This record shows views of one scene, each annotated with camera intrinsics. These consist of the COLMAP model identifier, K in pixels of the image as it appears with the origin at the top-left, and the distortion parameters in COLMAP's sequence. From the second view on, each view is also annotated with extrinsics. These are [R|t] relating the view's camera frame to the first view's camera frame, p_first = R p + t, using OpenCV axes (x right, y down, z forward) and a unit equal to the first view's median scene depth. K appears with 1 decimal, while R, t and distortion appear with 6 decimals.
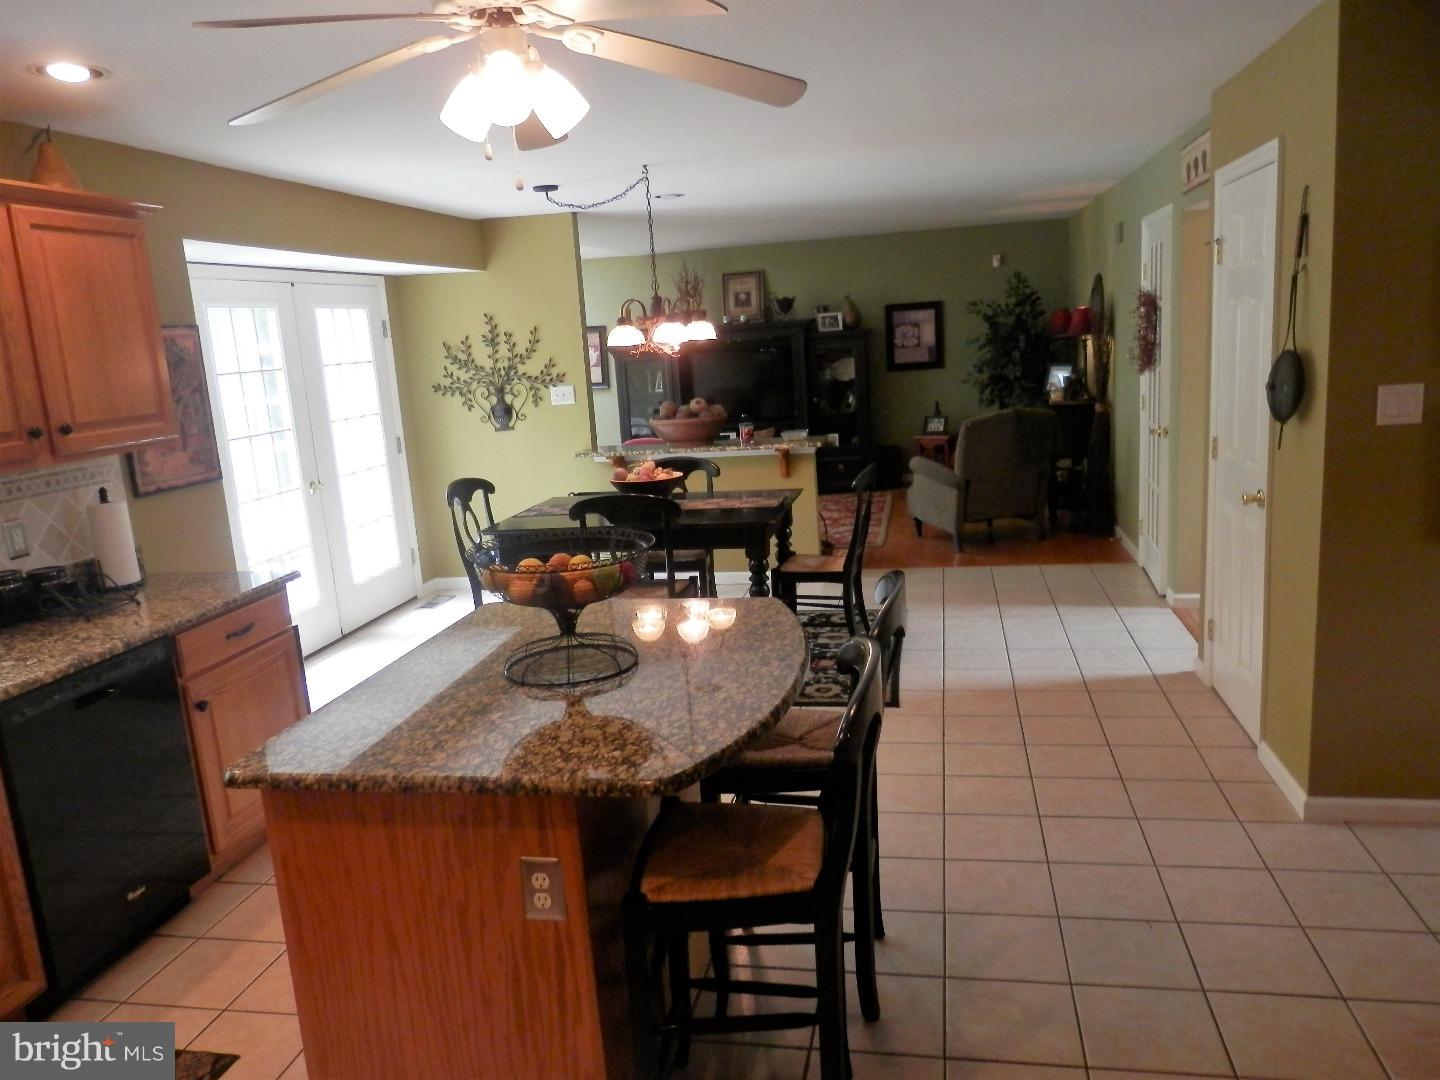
lens RADIAL K [[1076.9, 0, 721.1], [0, 1076.9, 541.9], [0, 0, 1]] dist [0.002002, 0.003016]
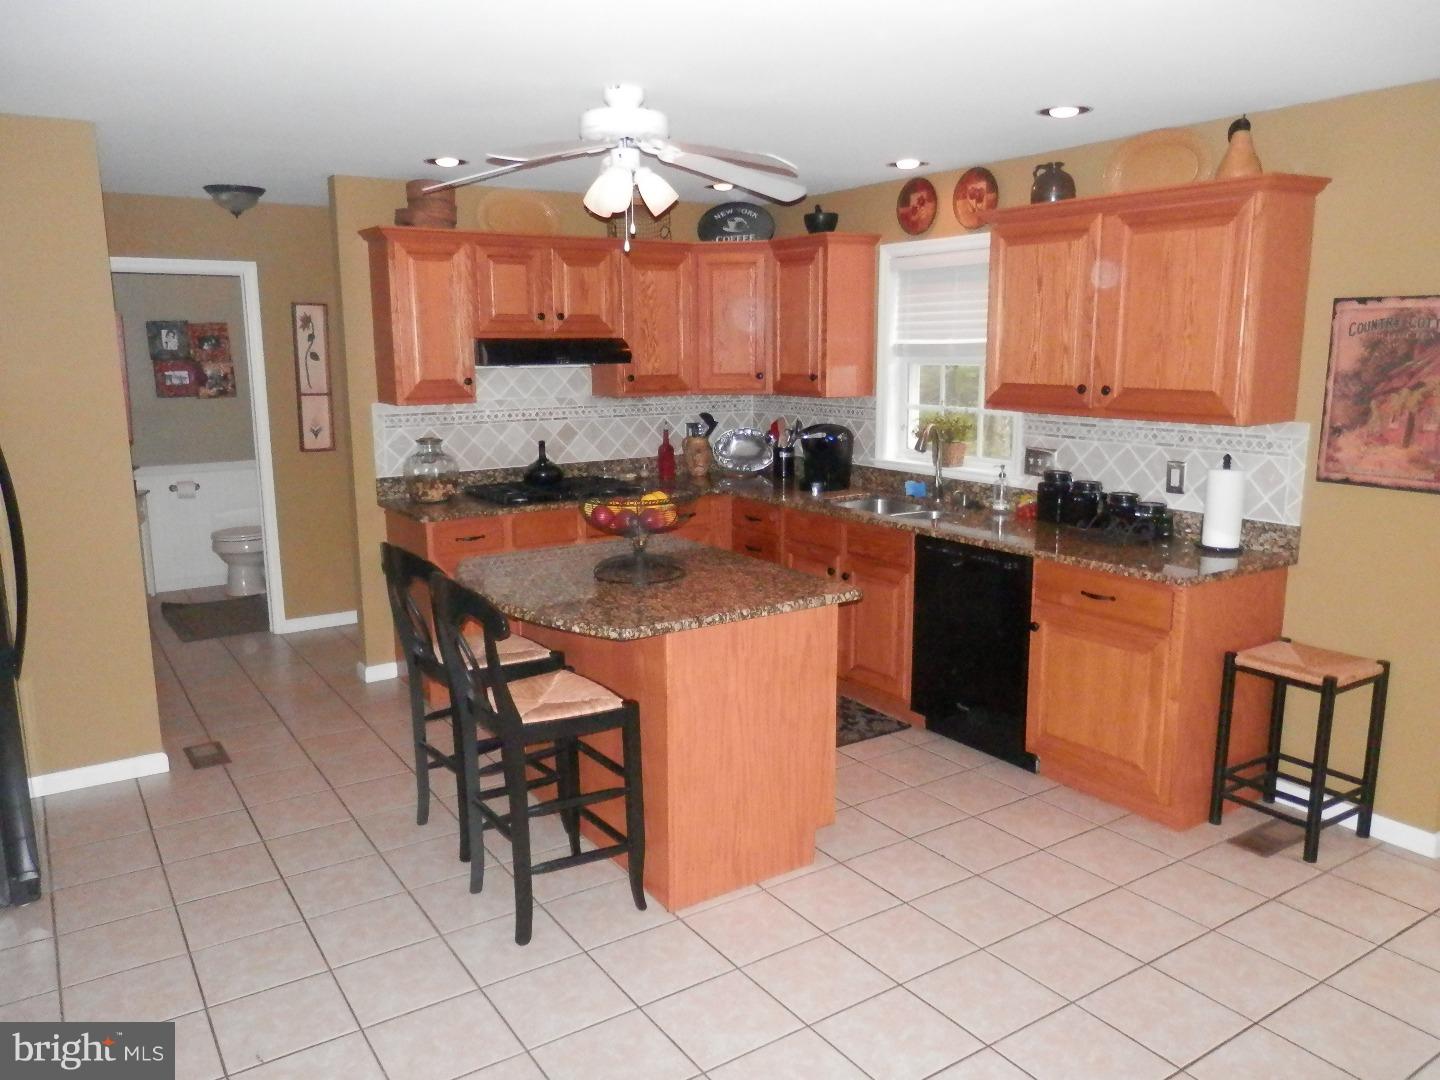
lens RADIAL K [[1076.9, 0, 719.2], [0, 1076.9, 541.7], [0, 0, 1]] dist [0.002002, 0.003016]
pose [[-0.700116, 0.202403, -0.684742, 0.453255], [-0.084583, 0.928721, 0.361003, -0.268879], [0.709002, 0.310661, -0.633092, 1.157018]]
